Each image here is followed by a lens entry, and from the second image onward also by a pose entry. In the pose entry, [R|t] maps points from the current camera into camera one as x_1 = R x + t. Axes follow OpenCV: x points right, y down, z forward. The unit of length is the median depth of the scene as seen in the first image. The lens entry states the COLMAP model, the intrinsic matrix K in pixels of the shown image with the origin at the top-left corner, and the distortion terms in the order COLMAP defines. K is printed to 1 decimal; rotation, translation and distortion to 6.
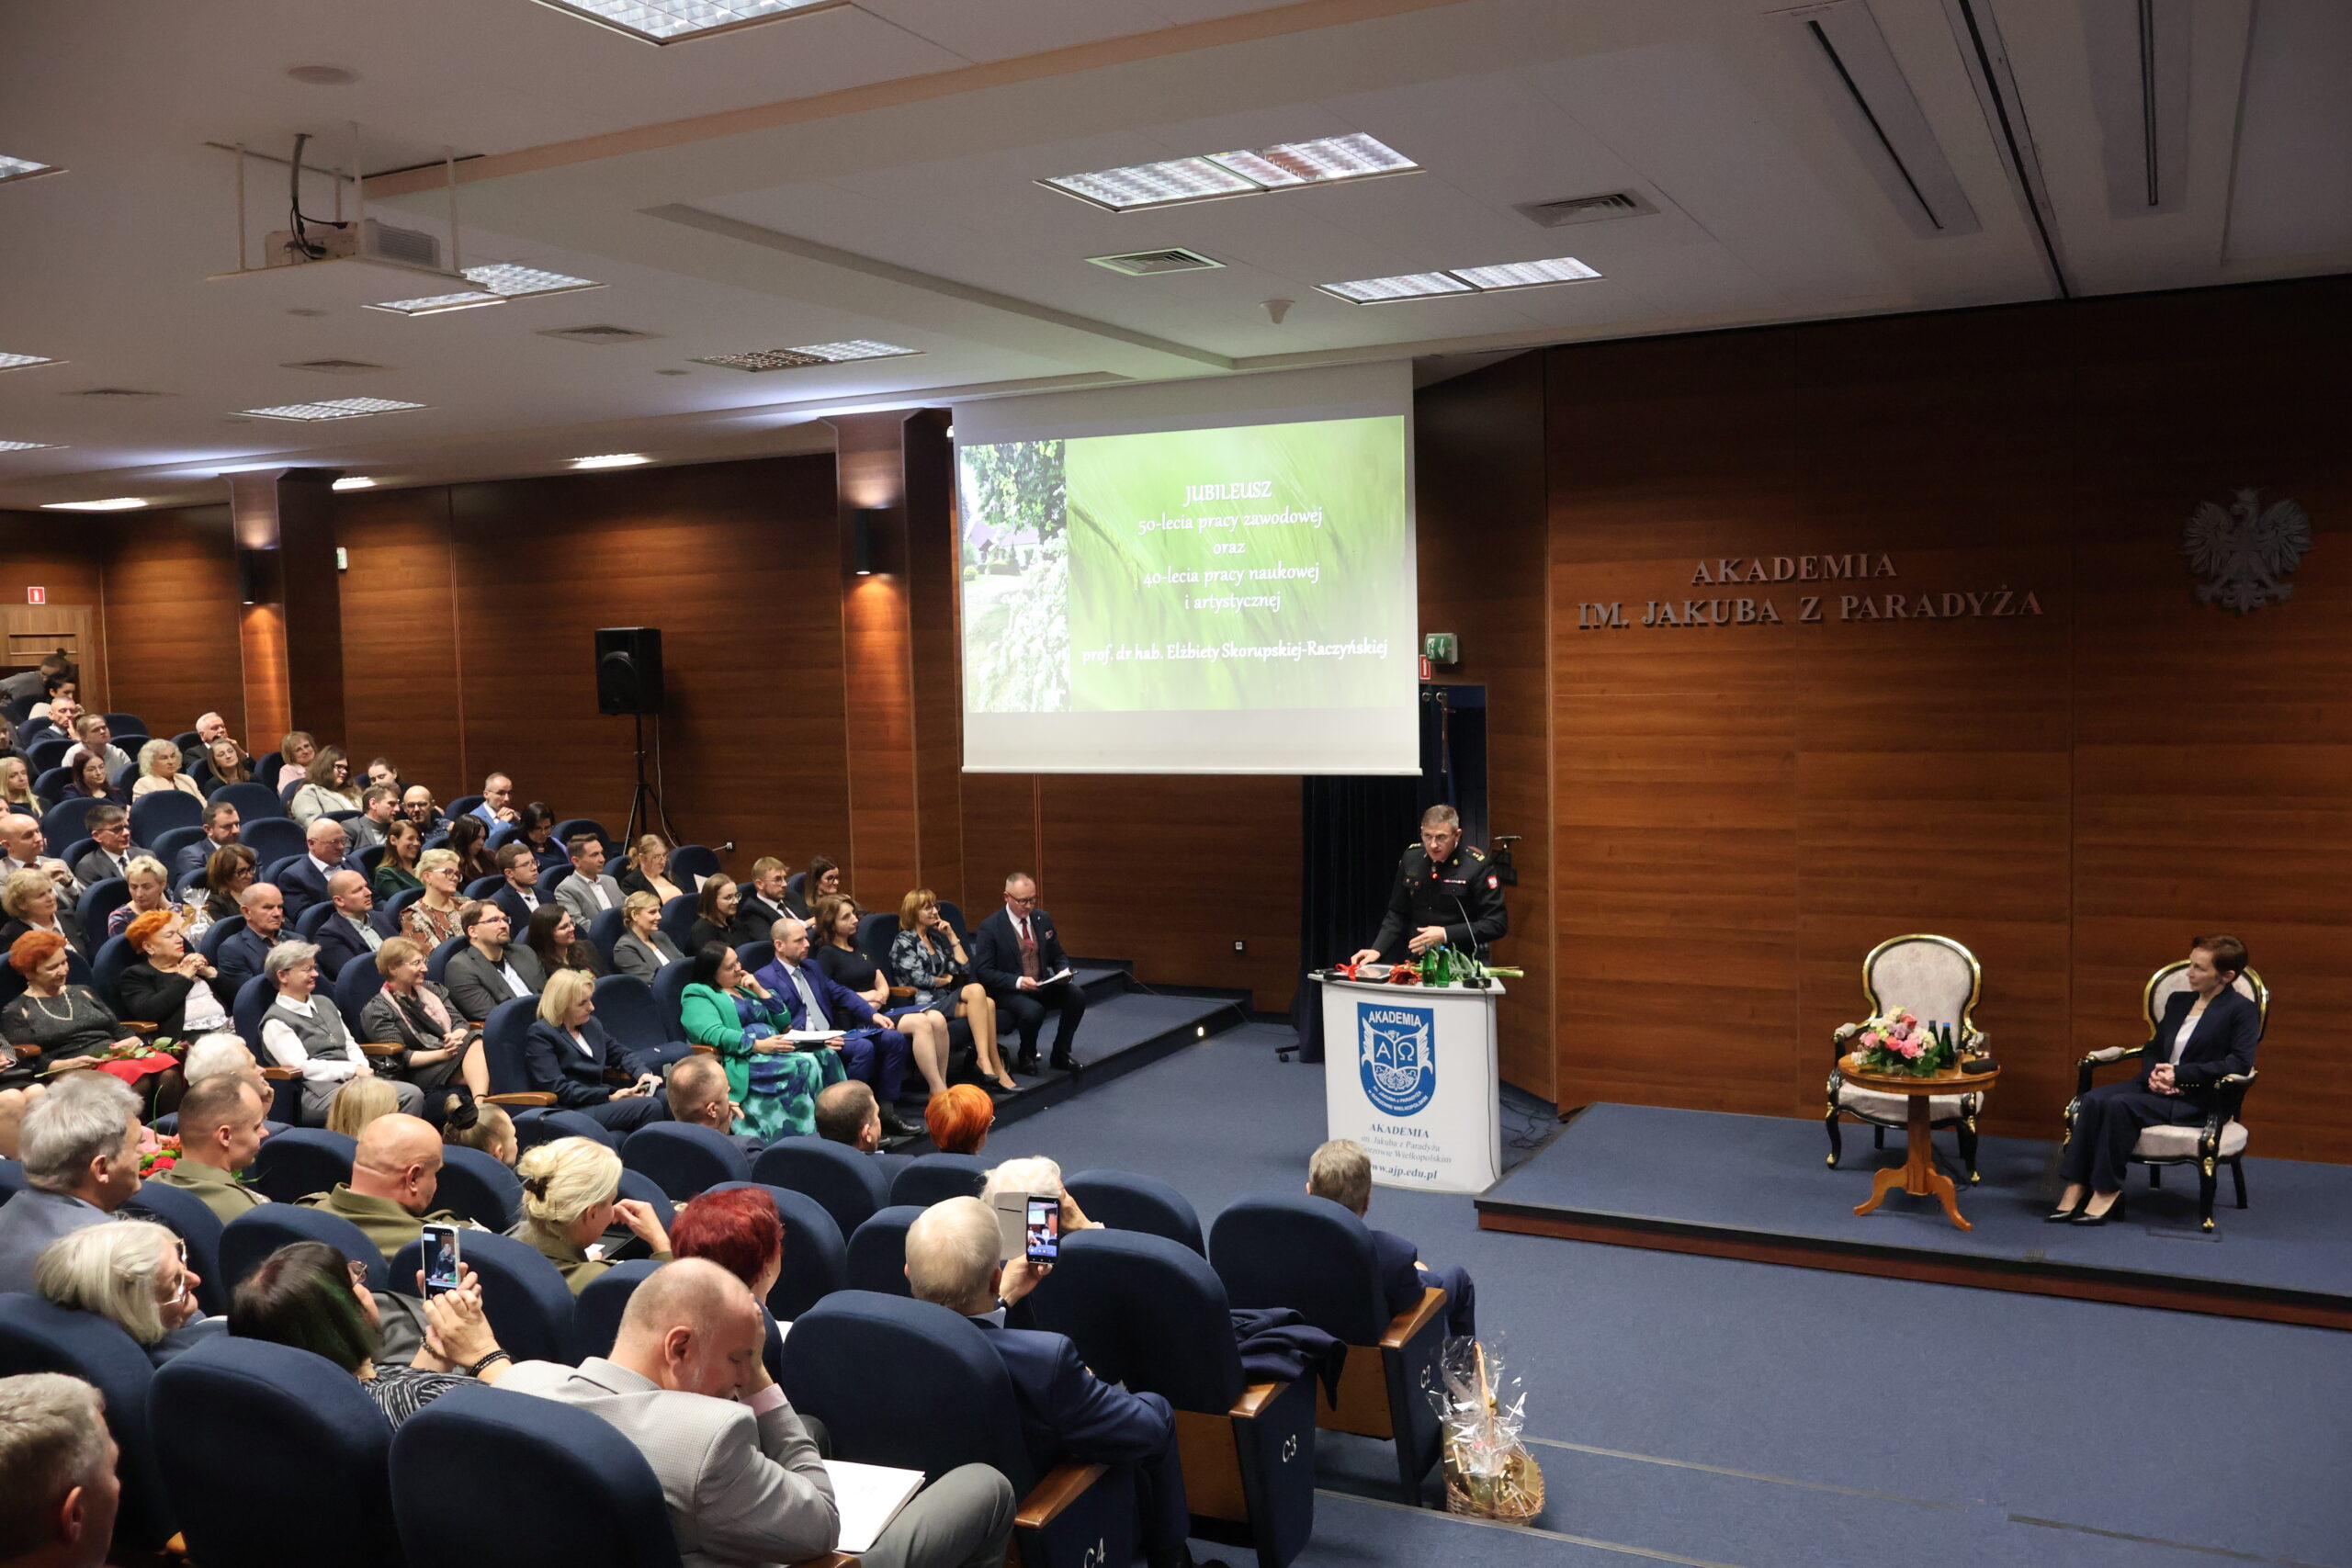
lens RADIAL K [[1963.7, 0, 1169.9], [0, 1963.7, 792.8], [0, 0, 1]] dist [-0.005081, 0.004381]
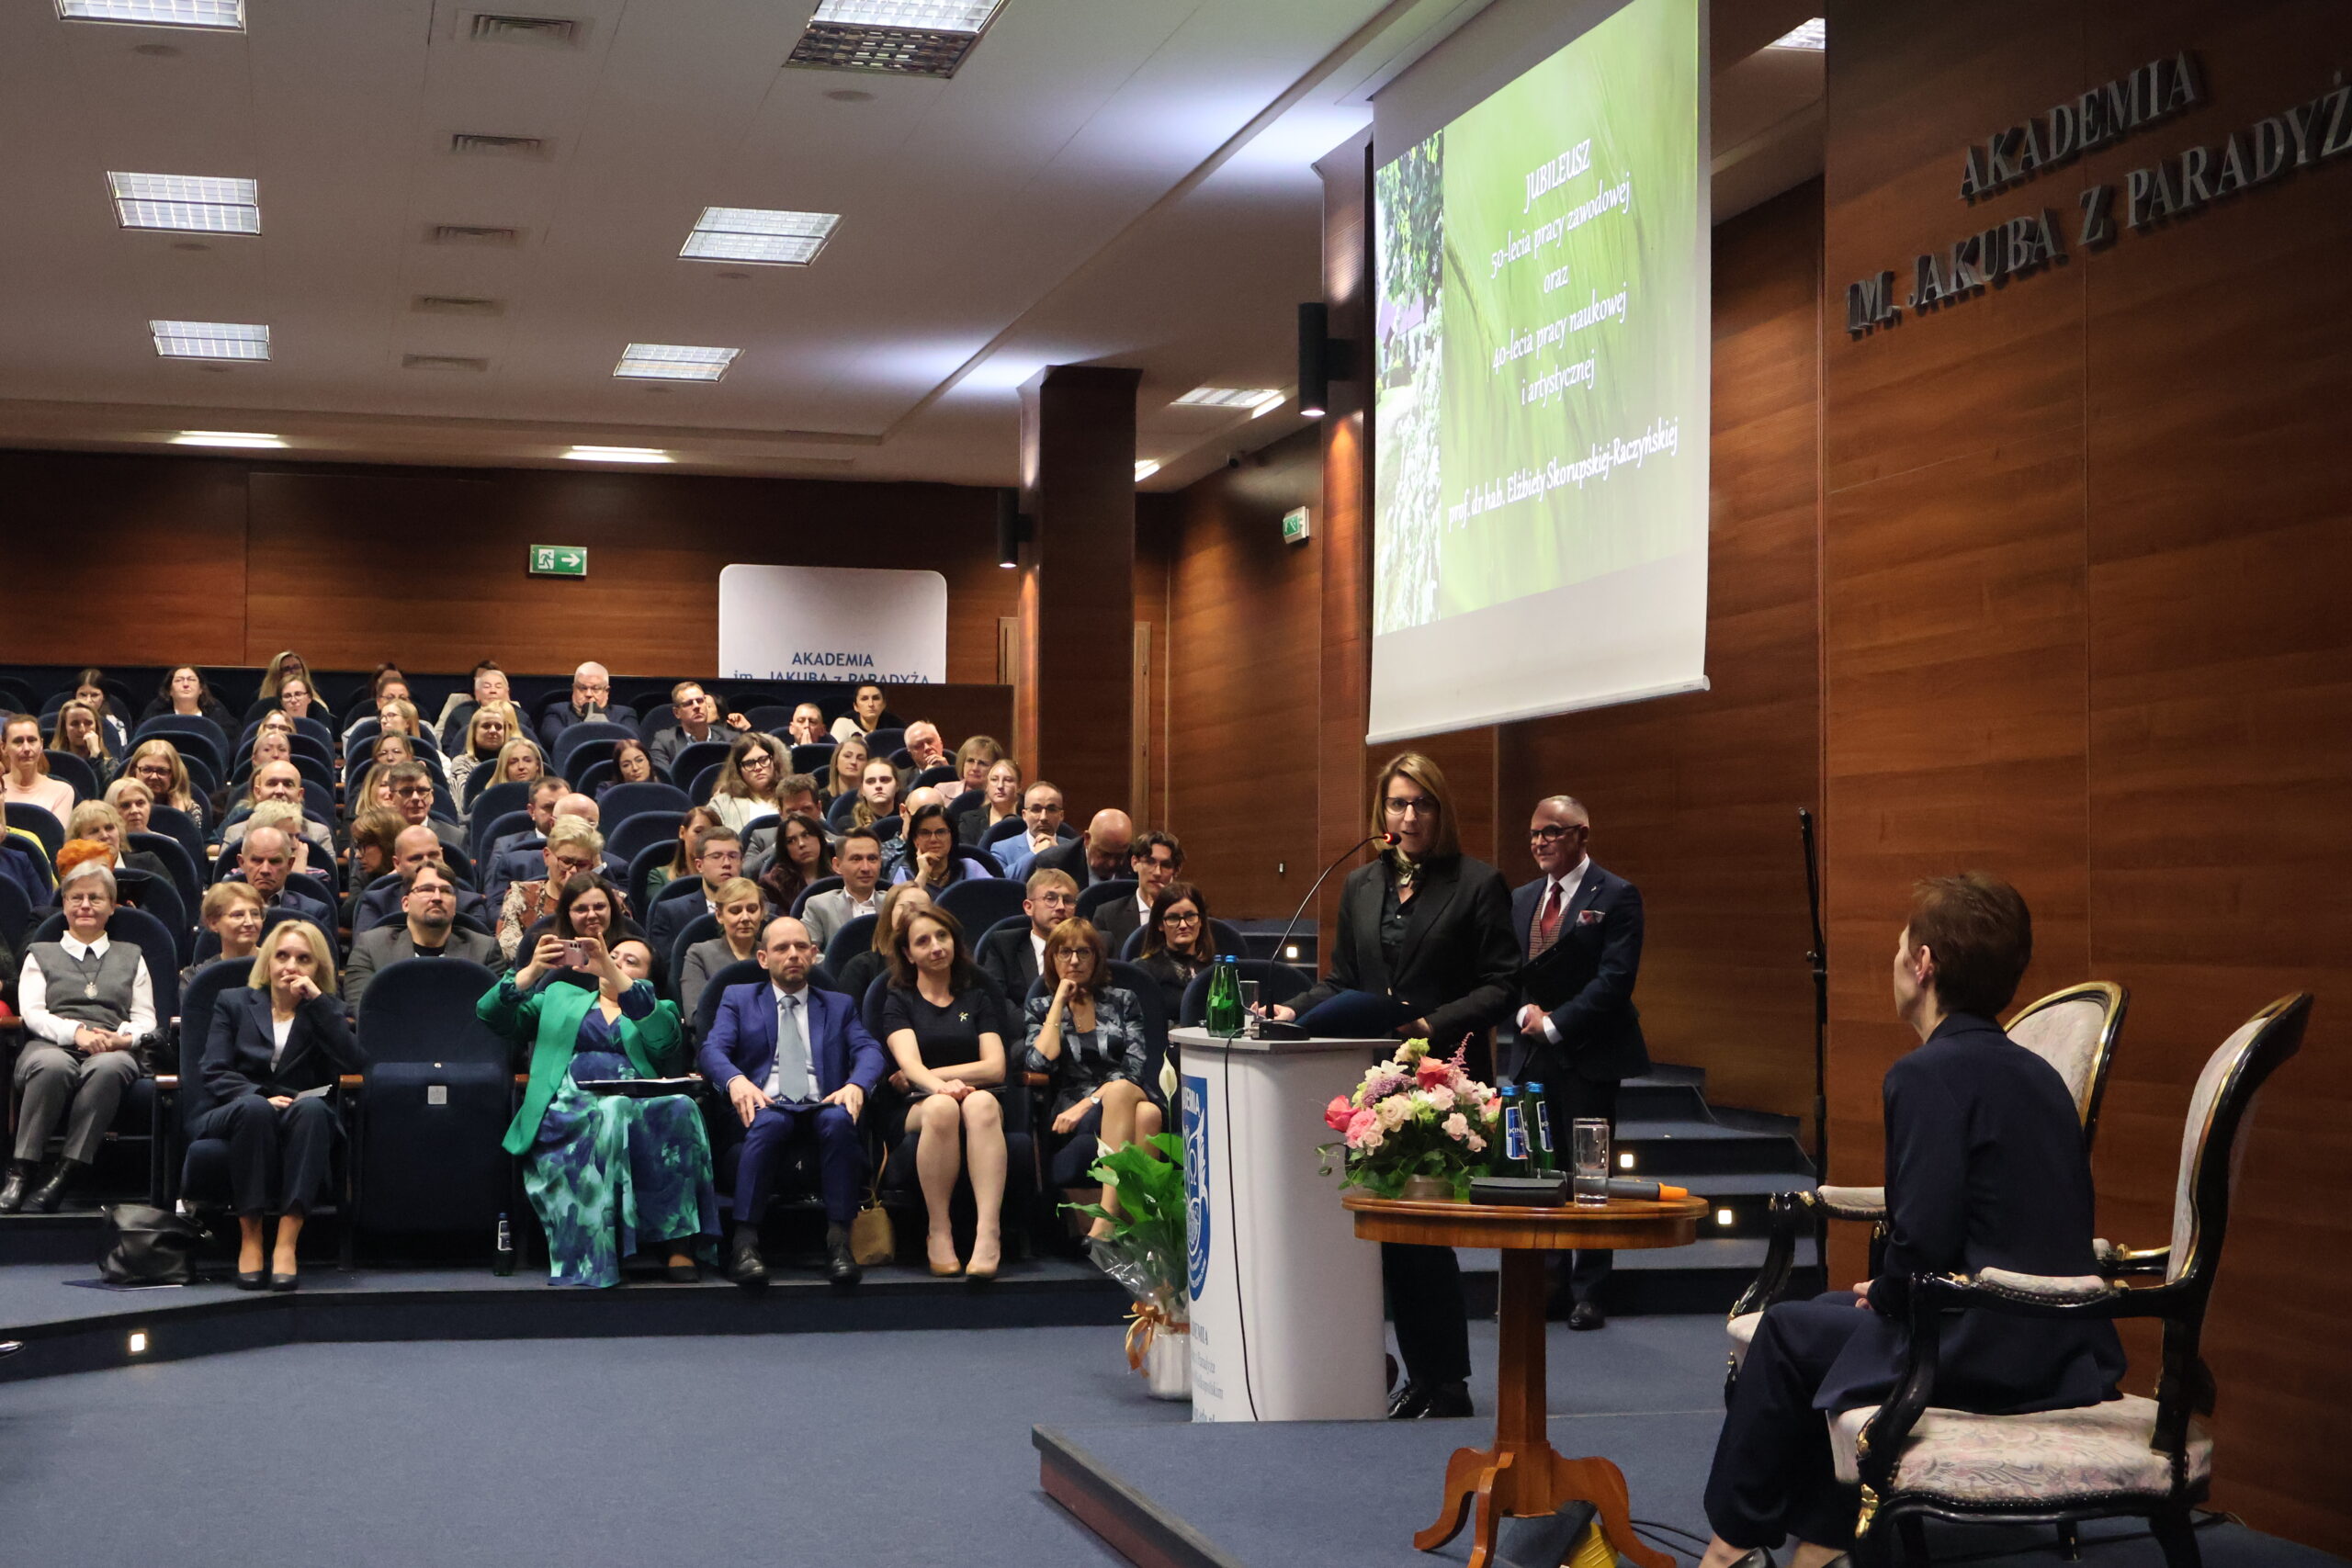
lens RADIAL K [[3475.0, 0, 1157.0], [0, 3475.0, 788.0], [0, 0, 1]] dist [0.014718, 0.000000]
pose [[0.650783, 0.001824, -0.759262, 0.715815], [-0.082838, 0.994198, -0.068614, 0.088002], [0.754731, 0.107548, 0.647158, 0.368796]]
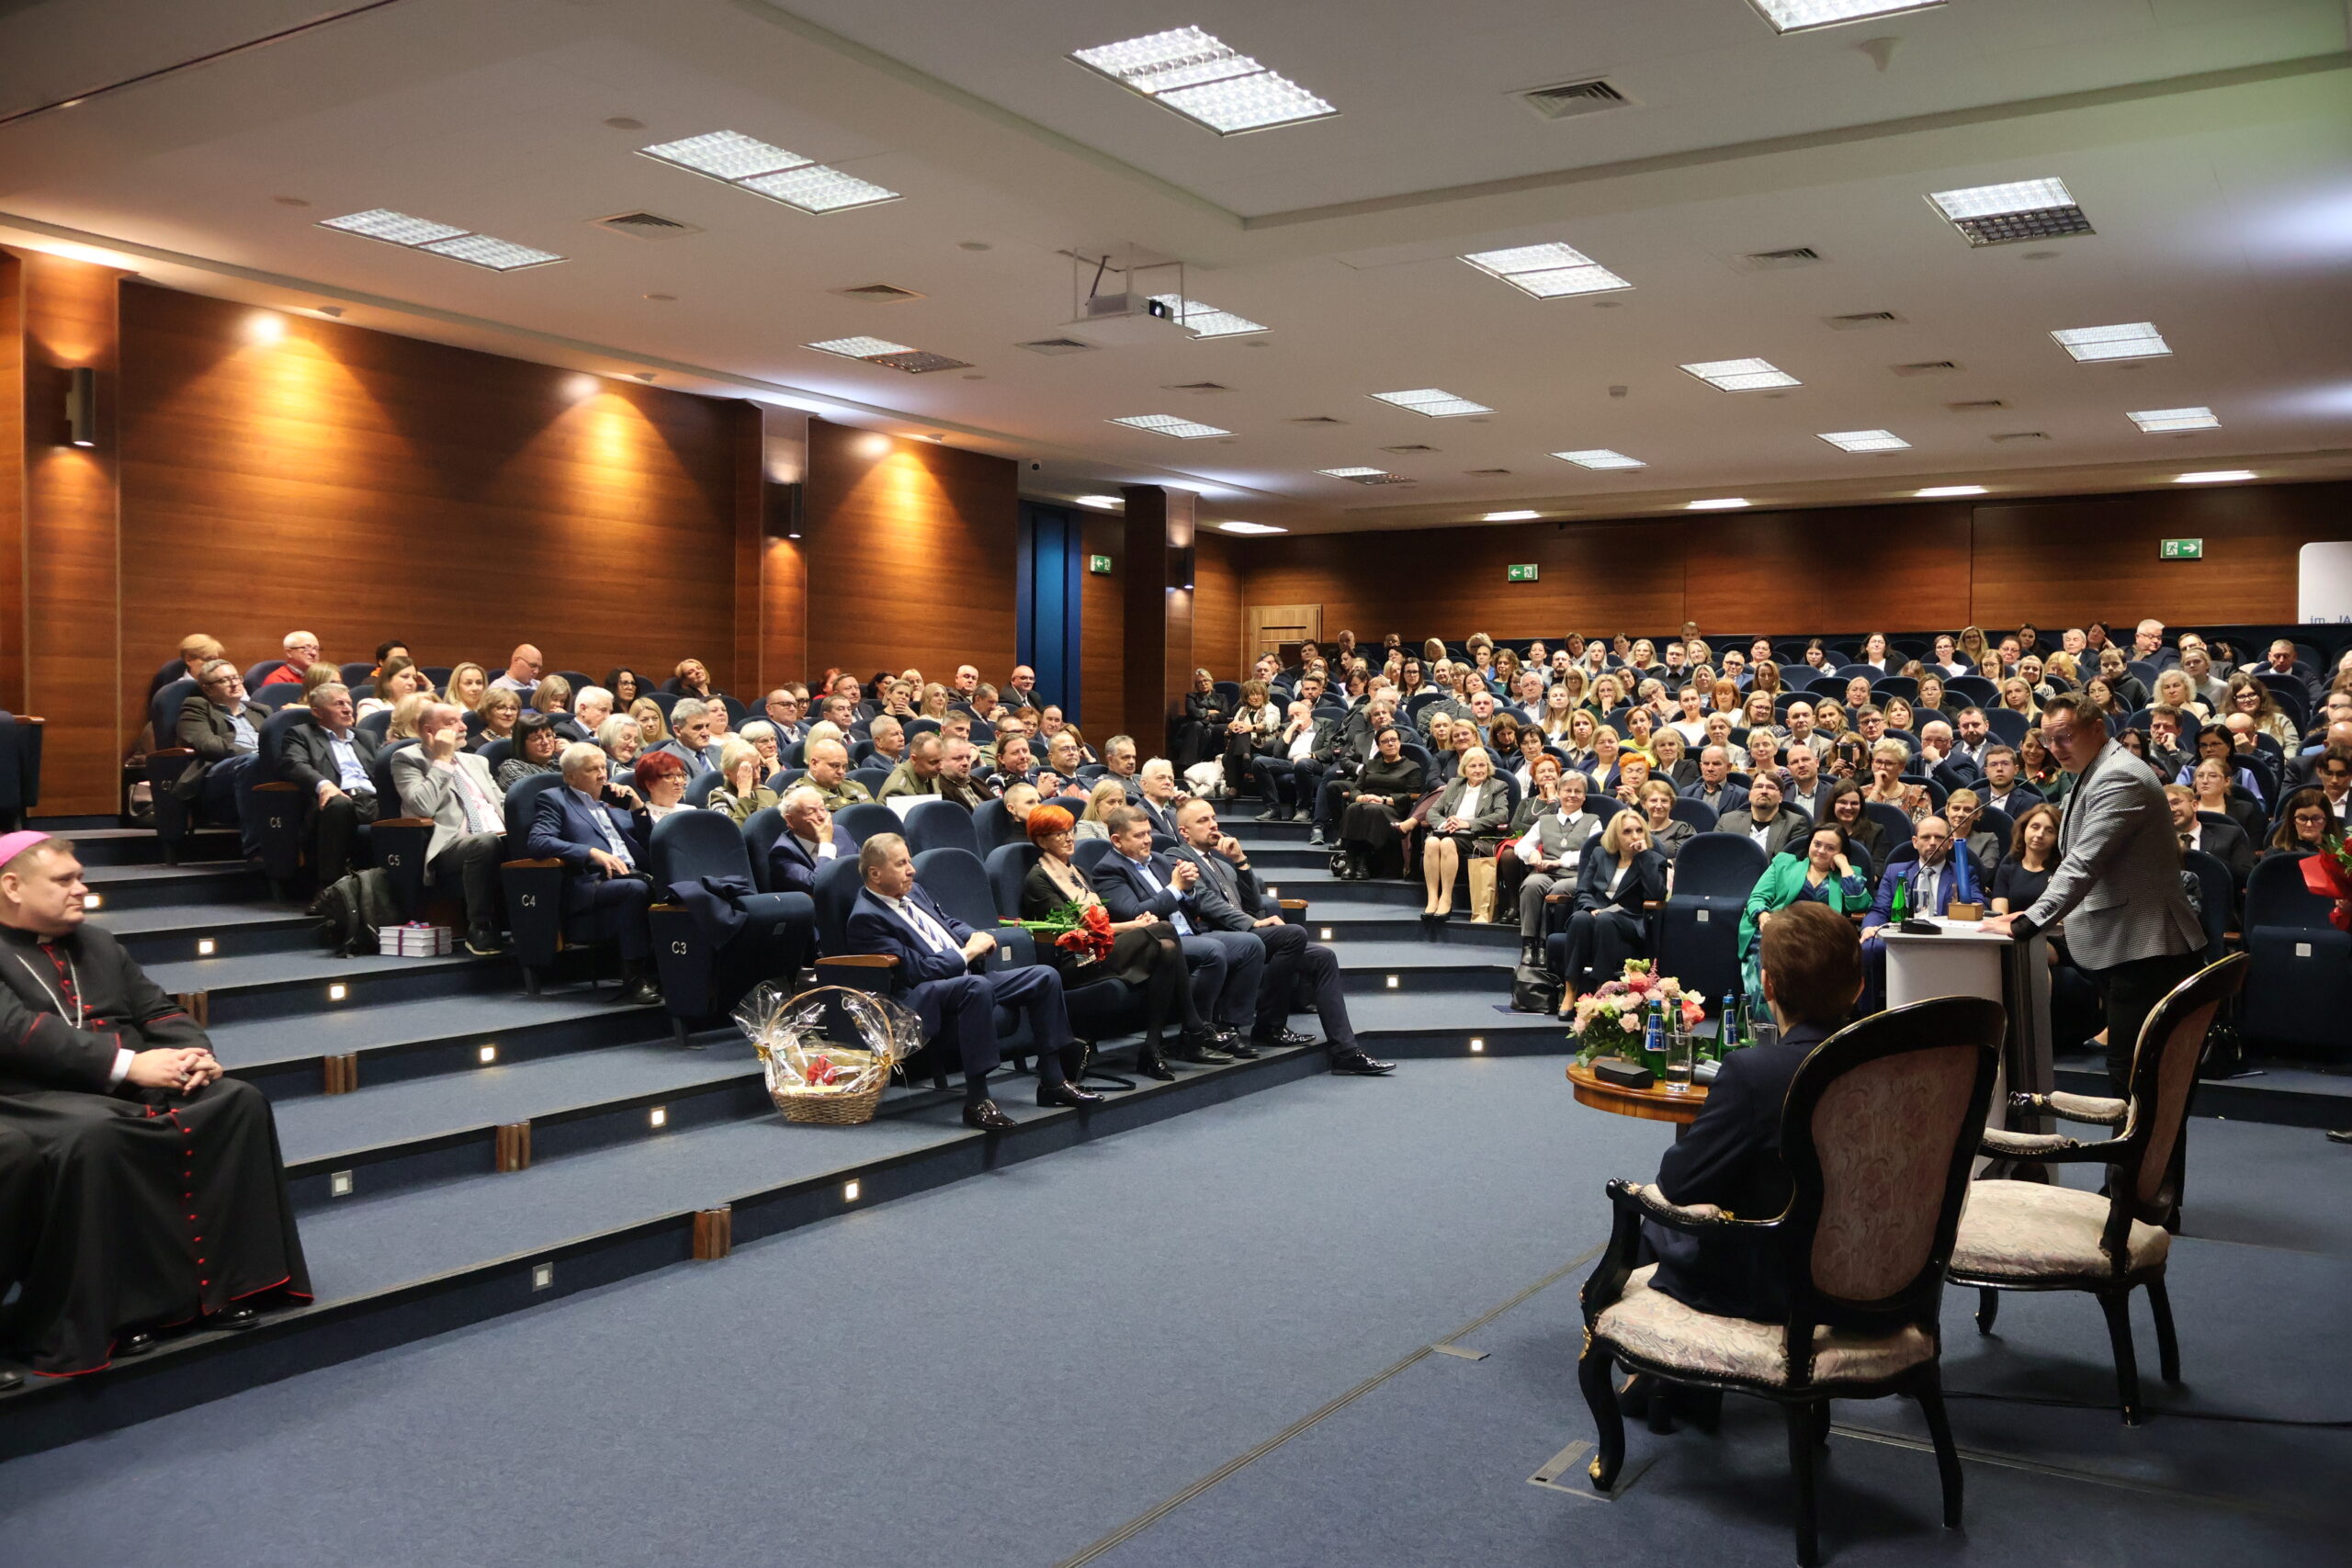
lens RADIAL K [[1963.7, 0, 1165.3], [0, 1963.7, 786.3], [0, 0, 1]] dist [-0.005081, 0.004381]
pose [[-0.102236, 0.050299, -0.993488, 0.788835], [-0.083451, 0.994767, 0.058951, 0.024471], [0.991254, 0.088934, -0.097504, 0.718460]]
